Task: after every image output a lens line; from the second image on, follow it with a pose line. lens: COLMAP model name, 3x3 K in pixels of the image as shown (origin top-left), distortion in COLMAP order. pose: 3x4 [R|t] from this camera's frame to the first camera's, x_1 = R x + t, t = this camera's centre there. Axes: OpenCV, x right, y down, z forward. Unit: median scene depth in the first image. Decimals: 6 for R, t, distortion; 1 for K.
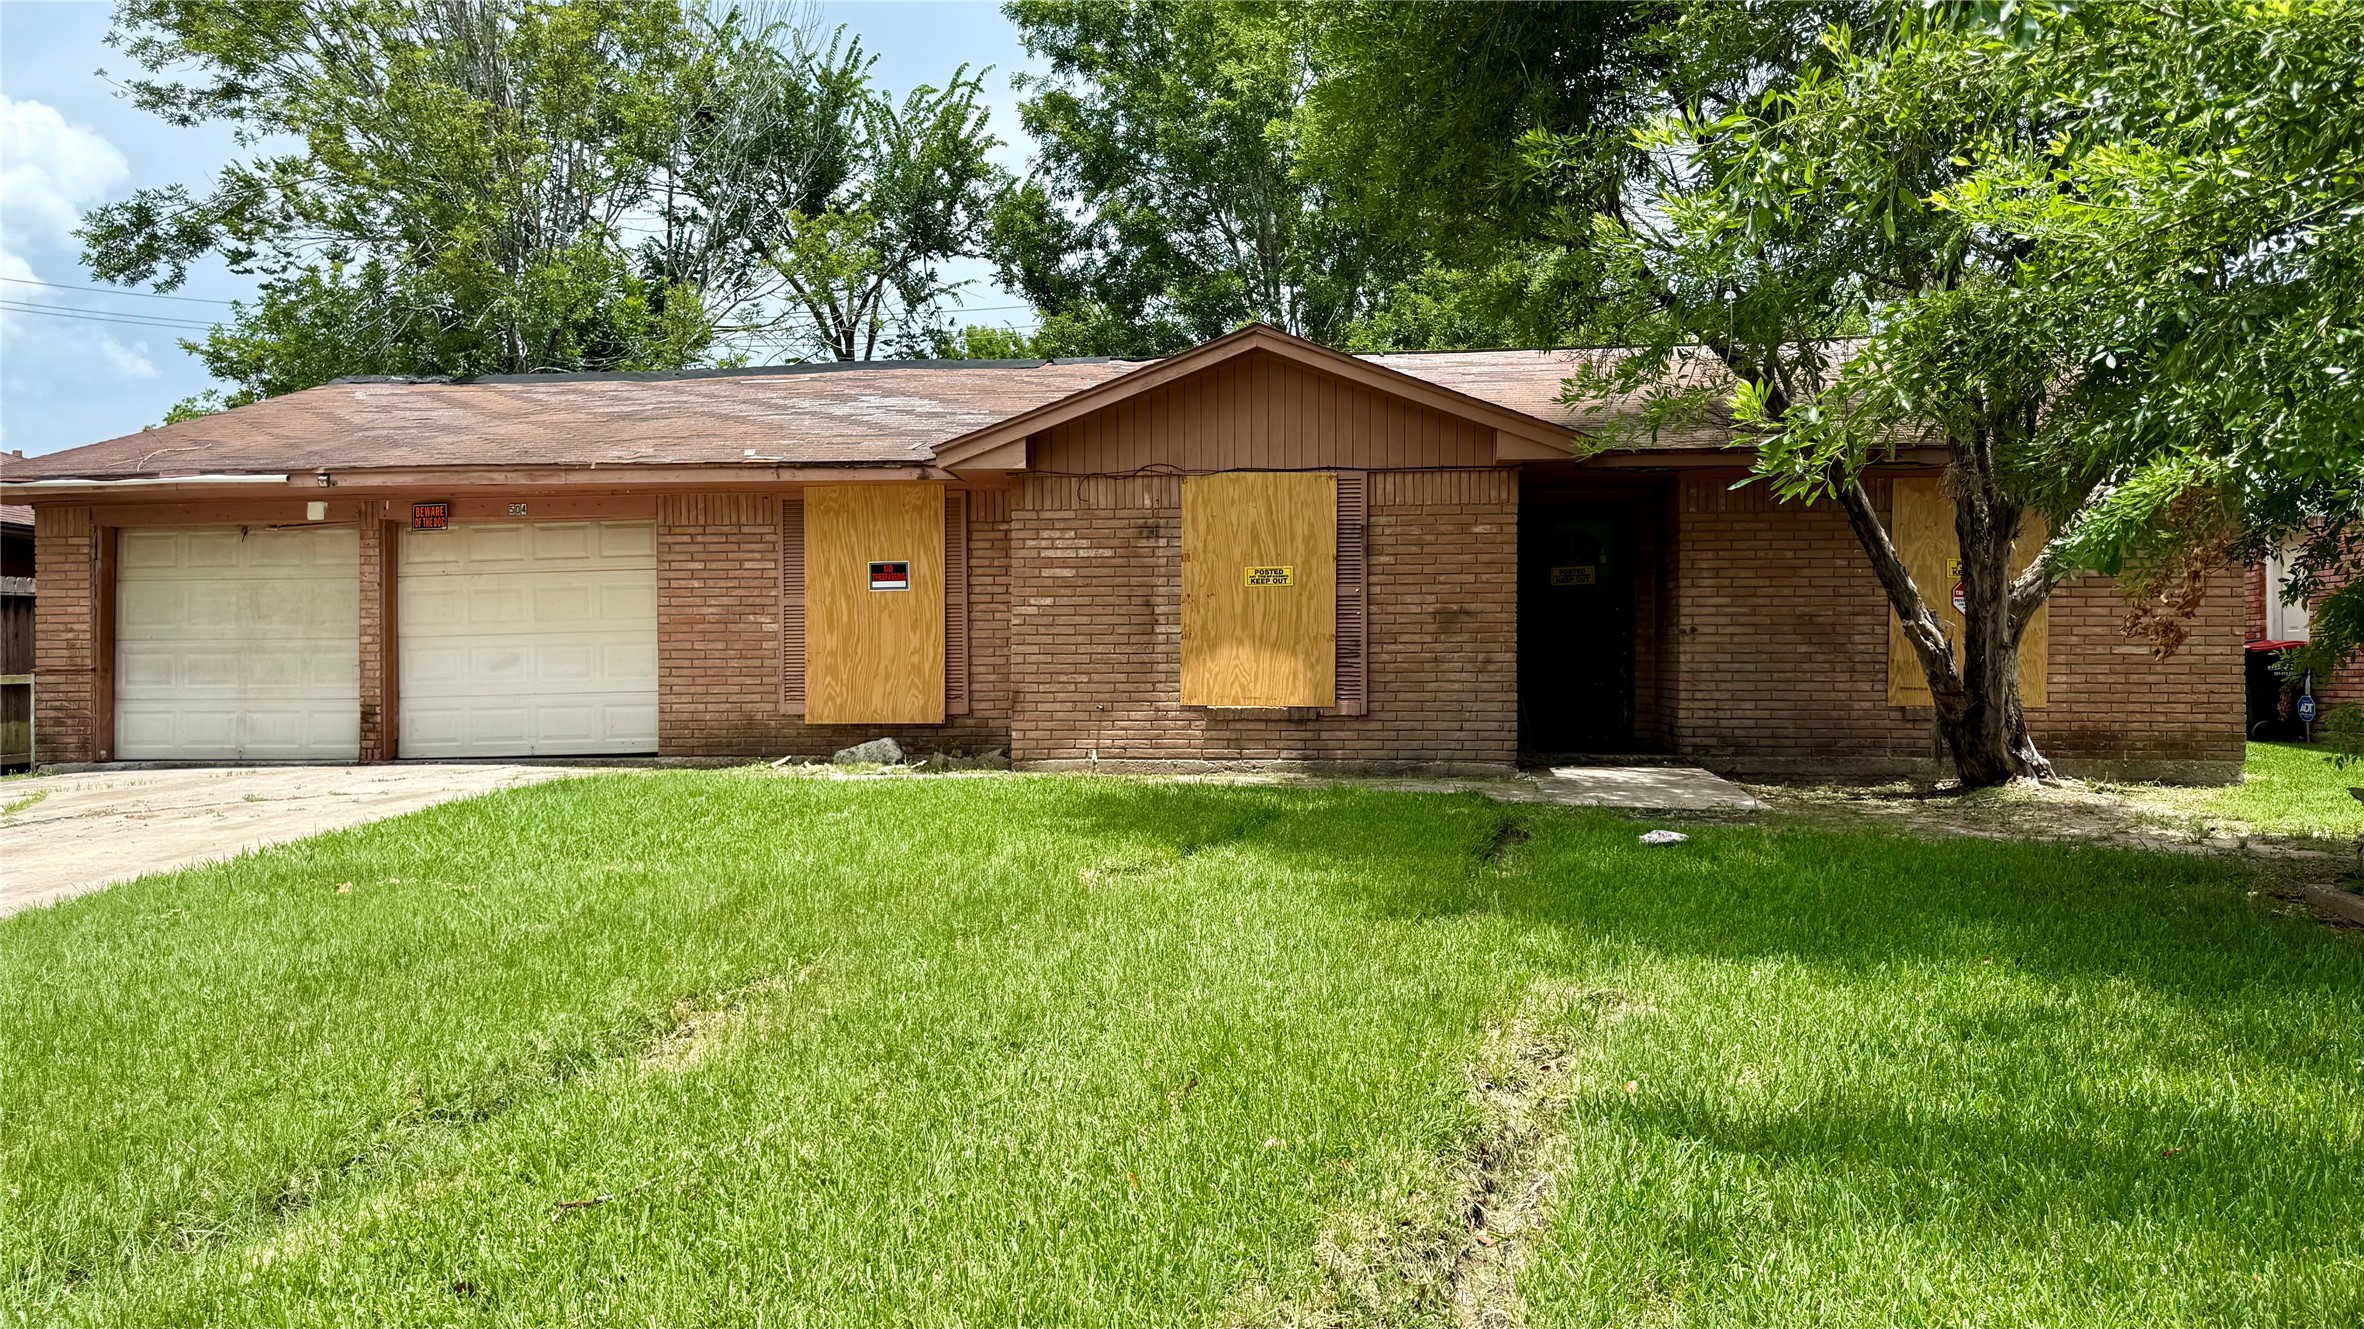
lens RADIAL K [[1674.6, 0, 1182.0], [0, 1674.6, 664.5], [0, 0, 1]] dist [0.142021, -0.222060]
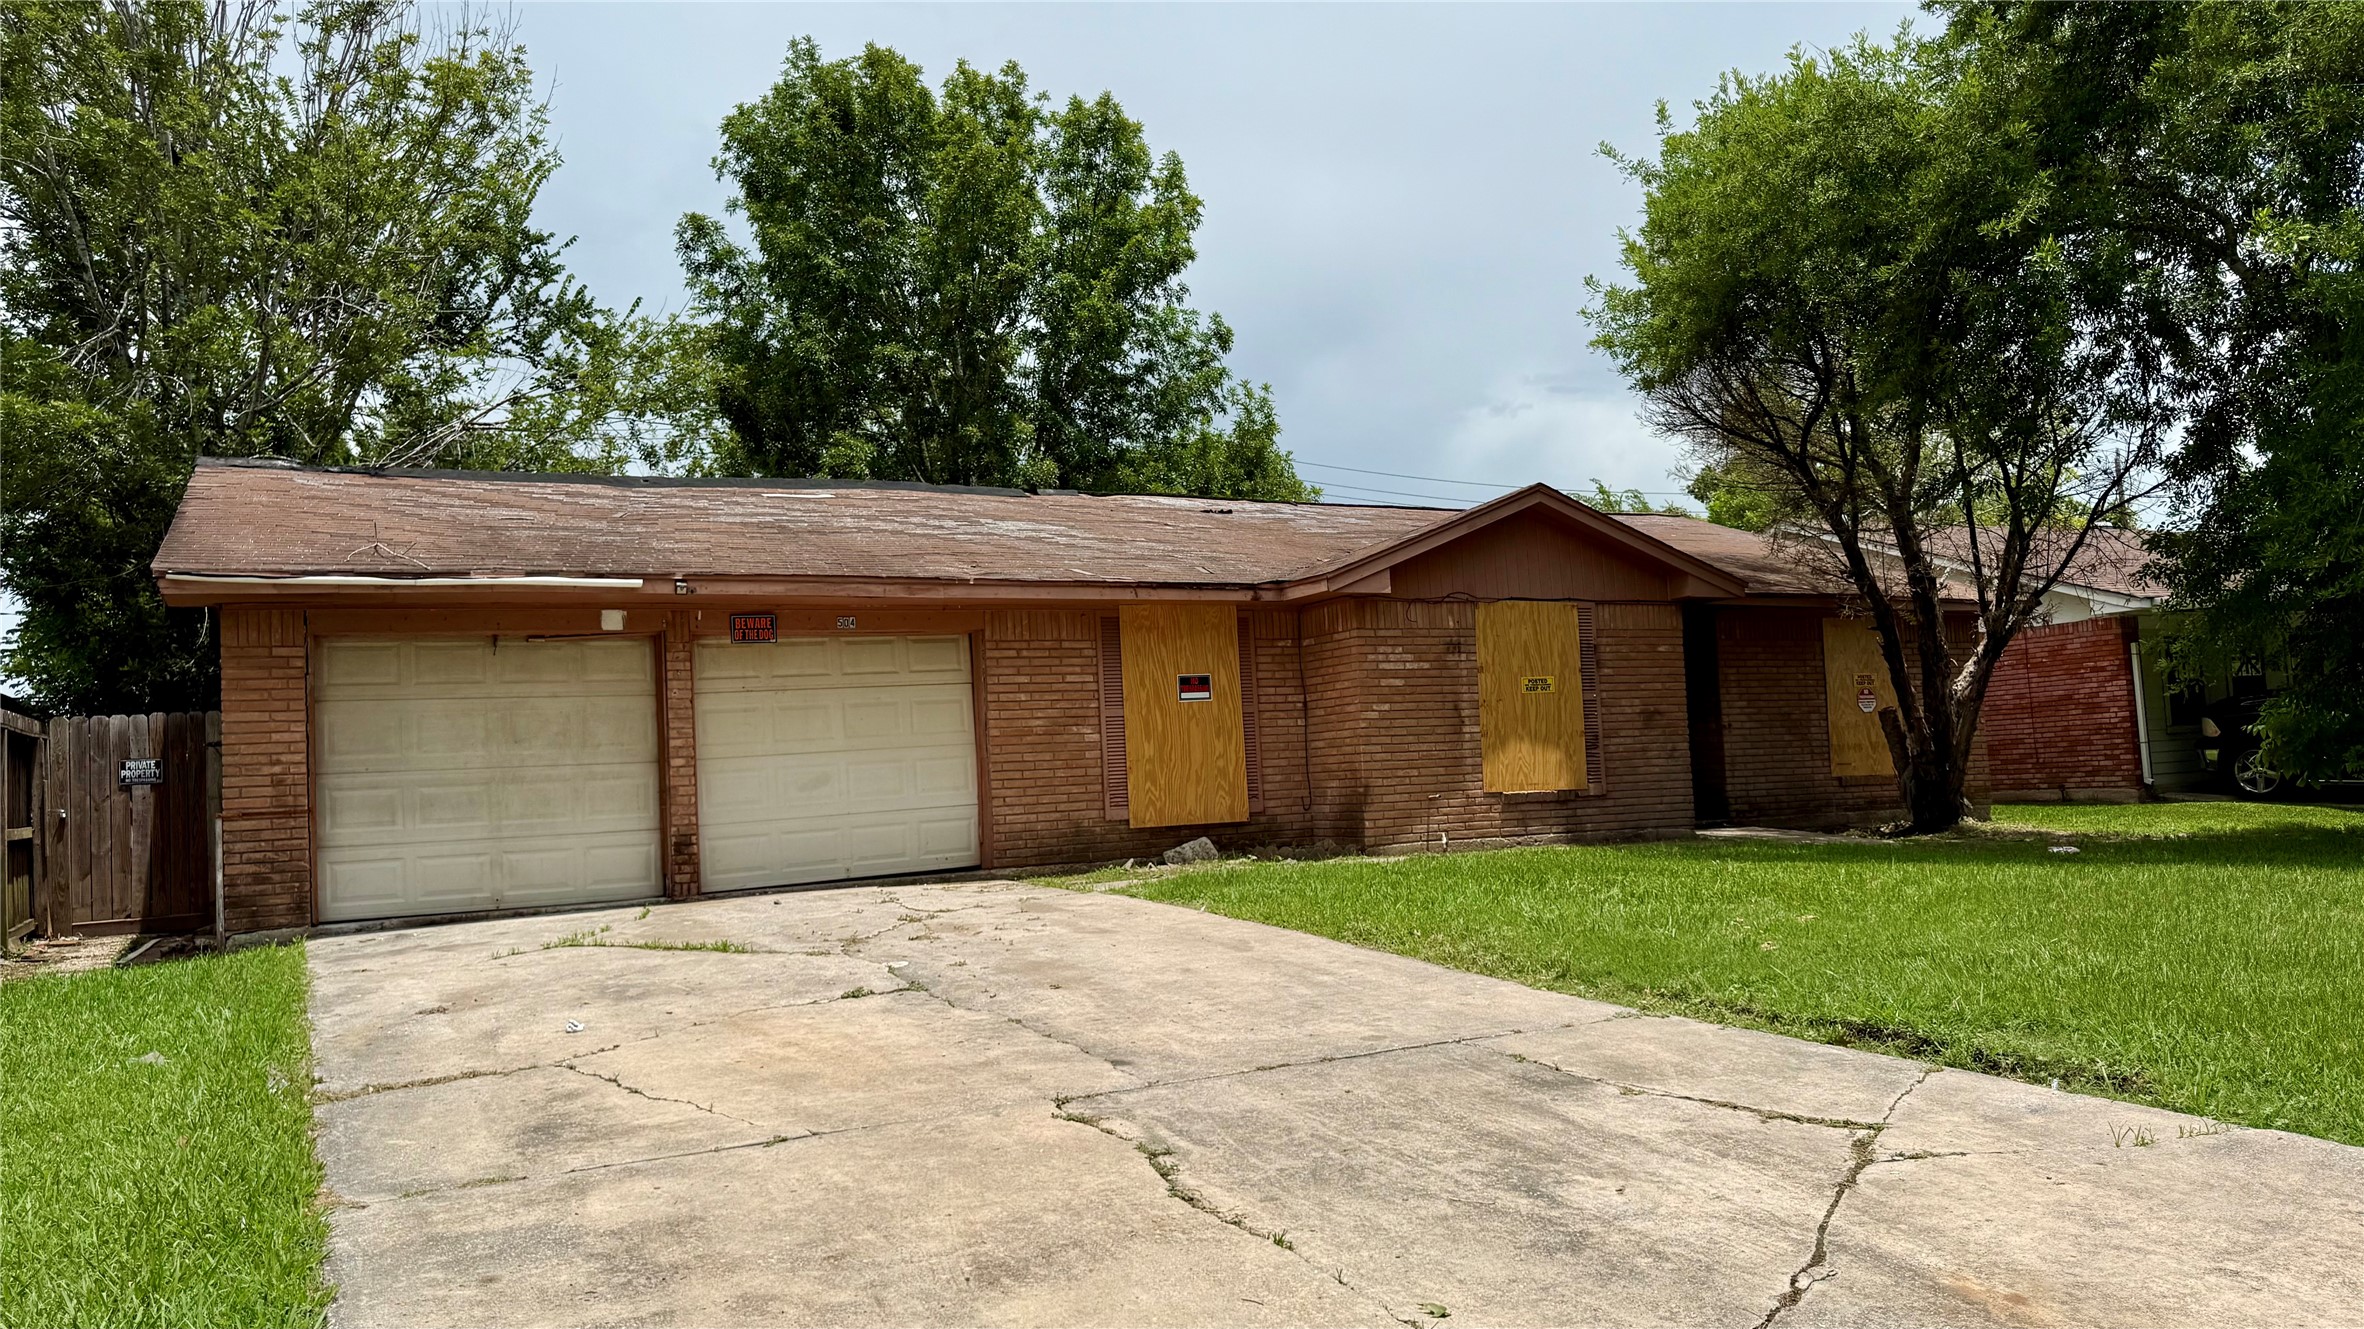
lens RADIAL K [[1674.6, 0, 1182.0], [0, 1674.6, 664.5], [0, 0, 1]] dist [0.142021, -0.222060]
pose [[0.833159, 0.005146, 0.553009, -0.779707], [0.041056, 0.996622, -0.071127, 0.009085], [-0.551507, 0.081965, 0.830134, 0.103382]]
